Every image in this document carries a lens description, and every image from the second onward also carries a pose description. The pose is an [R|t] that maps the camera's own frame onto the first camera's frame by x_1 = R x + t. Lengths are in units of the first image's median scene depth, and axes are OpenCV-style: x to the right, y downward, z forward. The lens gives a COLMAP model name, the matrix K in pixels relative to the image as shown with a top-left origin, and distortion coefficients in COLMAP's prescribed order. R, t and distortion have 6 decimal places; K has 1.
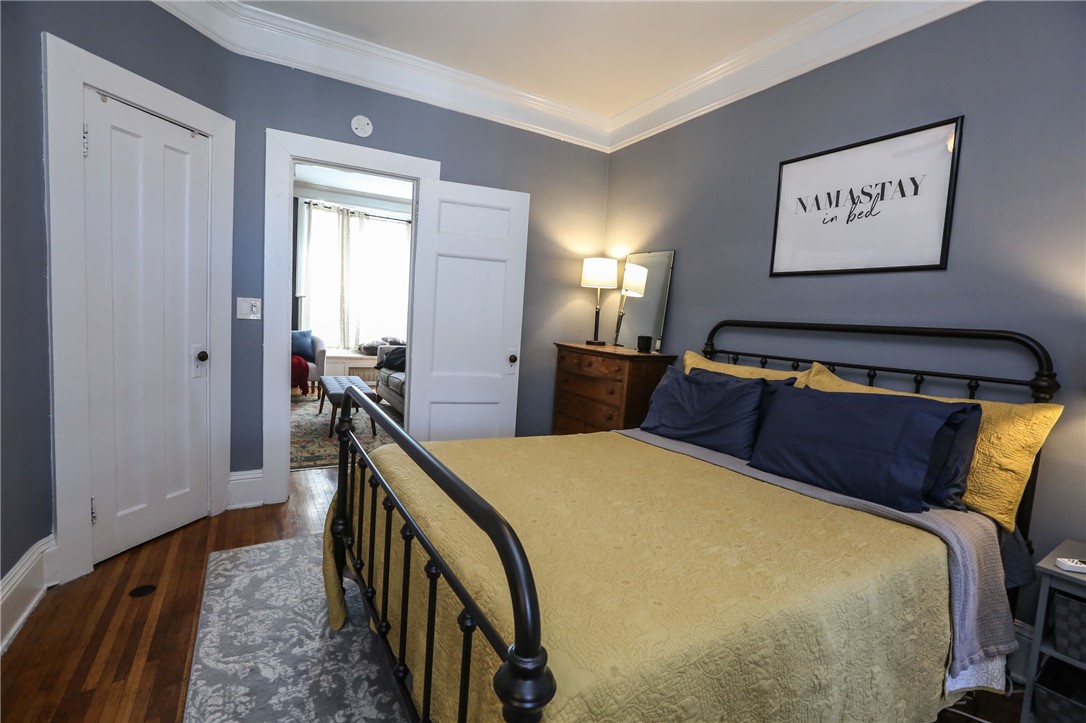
lens RADIAL K [[508.8, 0, 543.0], [0, 508.8, 361.5], [0, 0, 1]] dist [-0.034945, 0.011541]
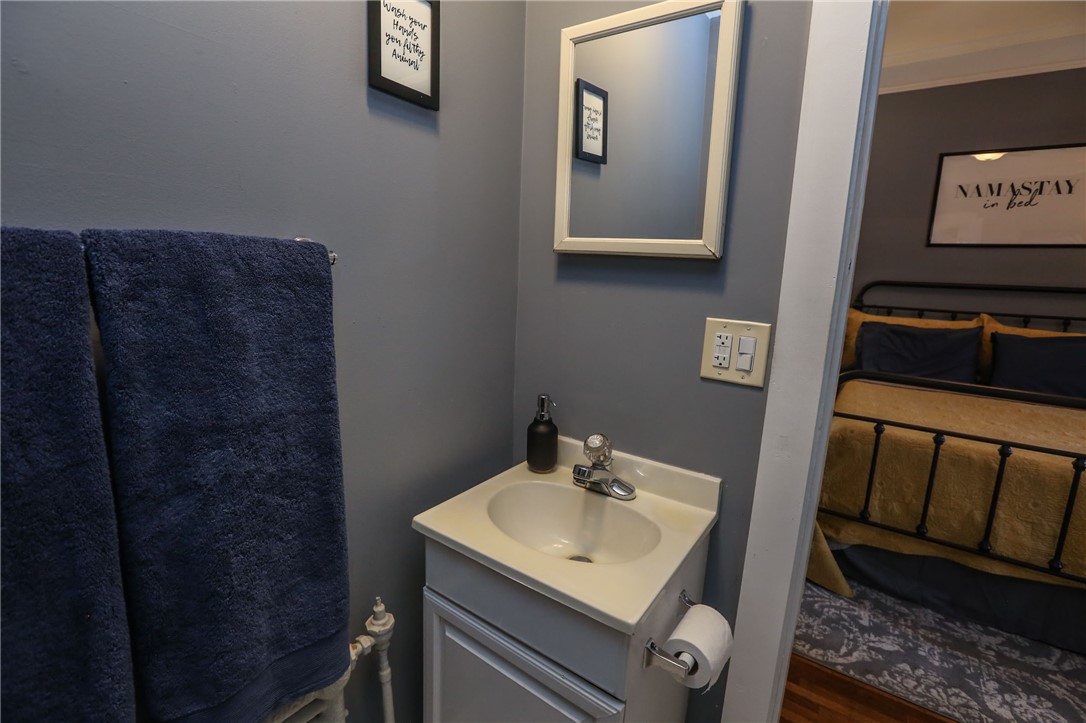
lens RADIAL K [[508.8, 0, 543.0], [0, 508.8, 361.5], [0, 0, 1]] dist [-0.034945, 0.011541]
pose [[0.904096, -0.109903, 0.412954, -1.134526], [0.059002, 0.989211, 0.134091, -0.124169], [-0.423236, -0.096866, 0.900826, 0.285957]]
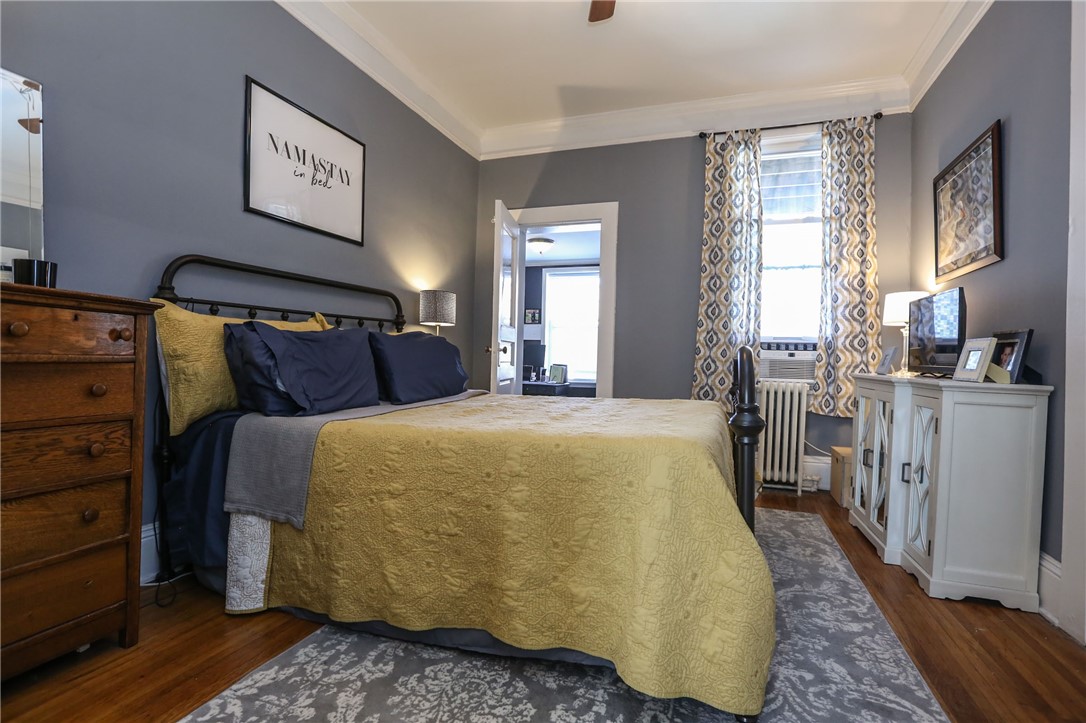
lens RADIAL K [[511.3, 0, 545.6], [0, 511.3, 359.5], [0, 0, 1]] dist [-0.049764, 0.020601]
pose [[-0.644262, -0.079206, 0.760693, -0.597117], [0.007933, 0.993877, 0.110205, -0.013550], [-0.764764, 0.077036, -0.639689, 1.356804]]
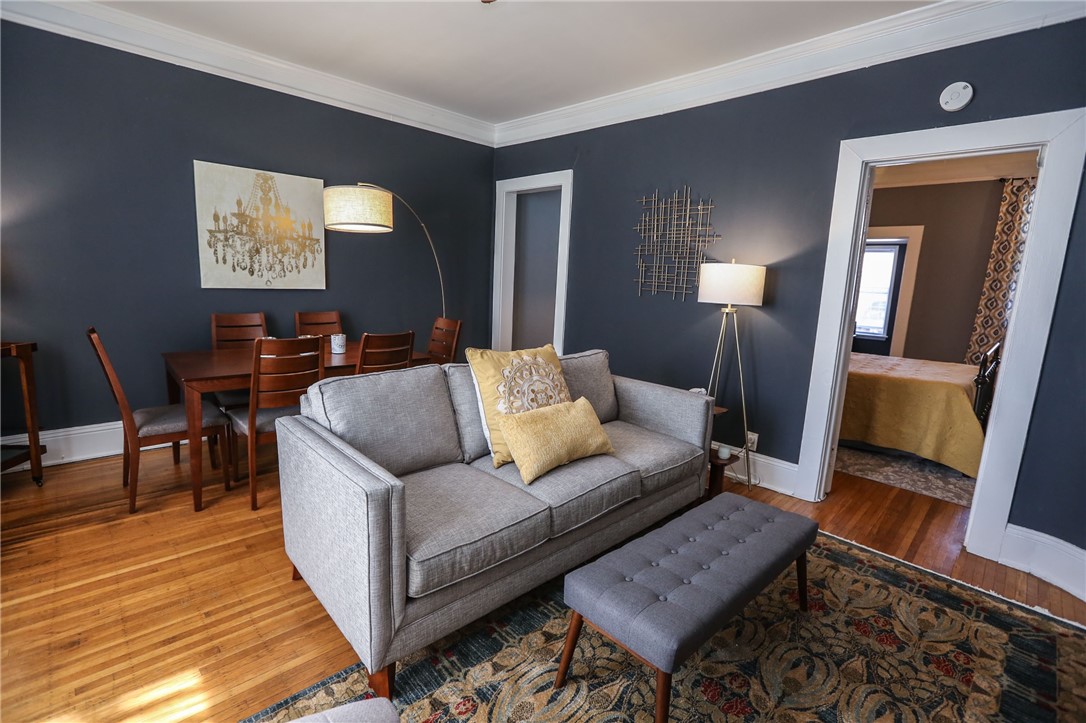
lens RADIAL K [[491.1, 0, 543.2], [0, 491.1, 357.9], [0, 0, 1]] dist [-0.059475, 0.020463]
pose [[-0.232190, -0.233107, 0.944325, -1.385131], [0.037623, 0.967979, 0.248197, -0.370731], [-0.971943, 0.093157, -0.215985, 2.484402]]
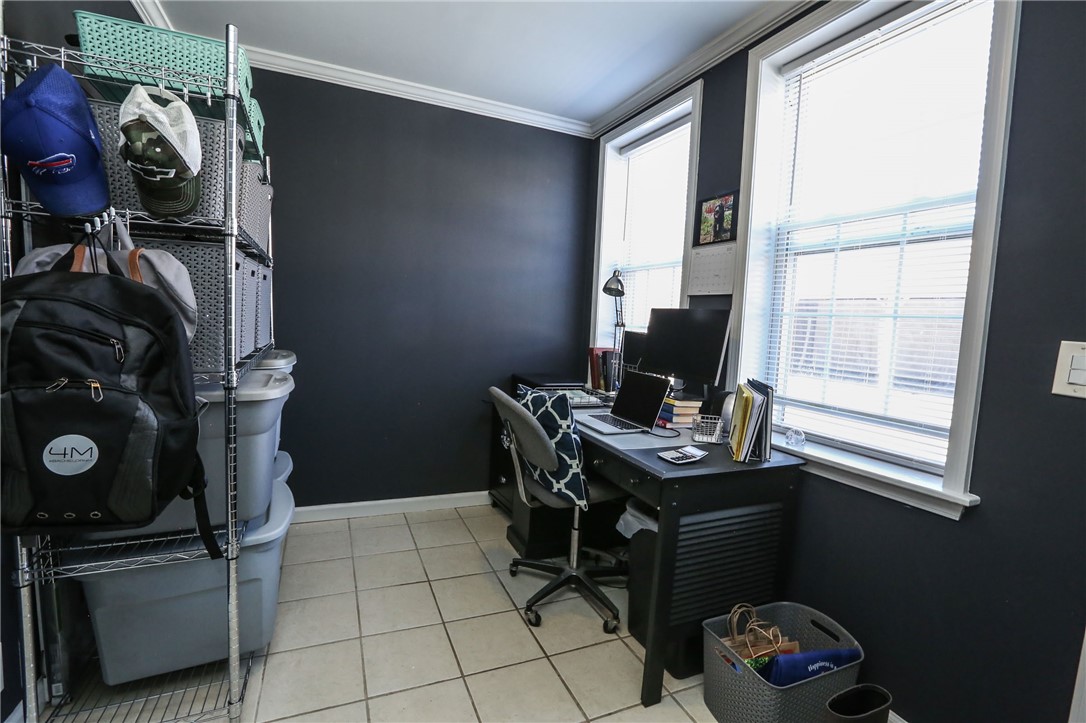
lens RADIAL K [[491.1, 0, 543.2], [0, 491.1, 357.9], [0, 0, 1]] dist [-0.059475, 0.020463]
pose [[0.117150, -0.132297, 0.984263, 0.802373], [0.049557, 0.990631, 0.127254, 0.187799], [-0.991877, 0.033869, 0.122609, -0.308369]]
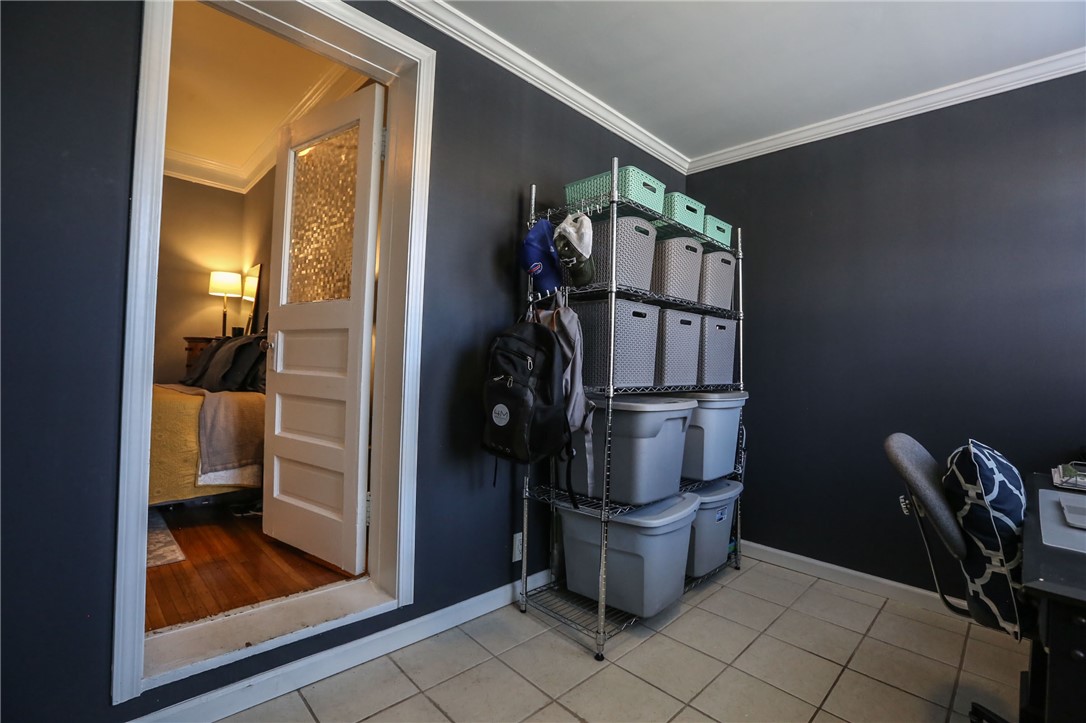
lens RADIAL K [[491.1, 0, 543.2], [0, 491.1, 357.9], [0, 0, 1]] dist [-0.059475, 0.020463]
pose [[0.966985, -0.020378, 0.254016, 0.980878], [0.044885, 0.994834, -0.091058, 0.273163], [-0.250848, 0.099453, 0.962904, -0.618361]]
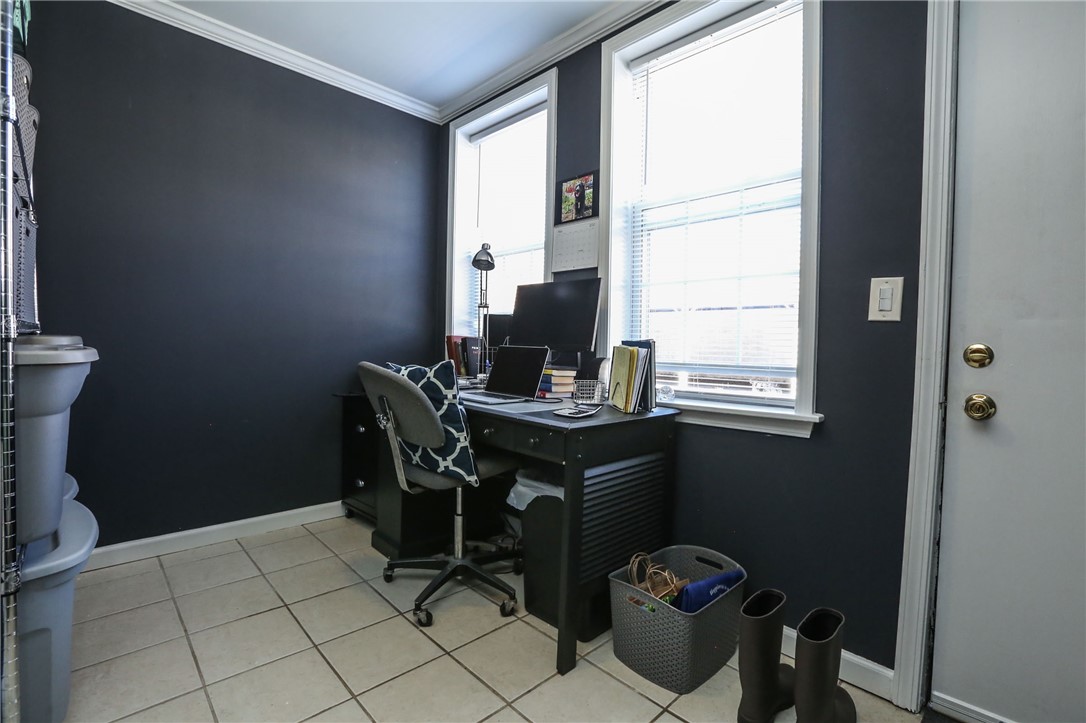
lens RADIAL K [[491.1, 0, 543.2], [0, 491.1, 357.9], [0, 0, 1]] dist [-0.059475, 0.020463]
pose [[-0.241553, -0.088329, 0.966359, 0.832725], [0.055659, 0.992948, 0.104672, 0.268948], [-0.968790, 0.079071, -0.234933, -0.213892]]
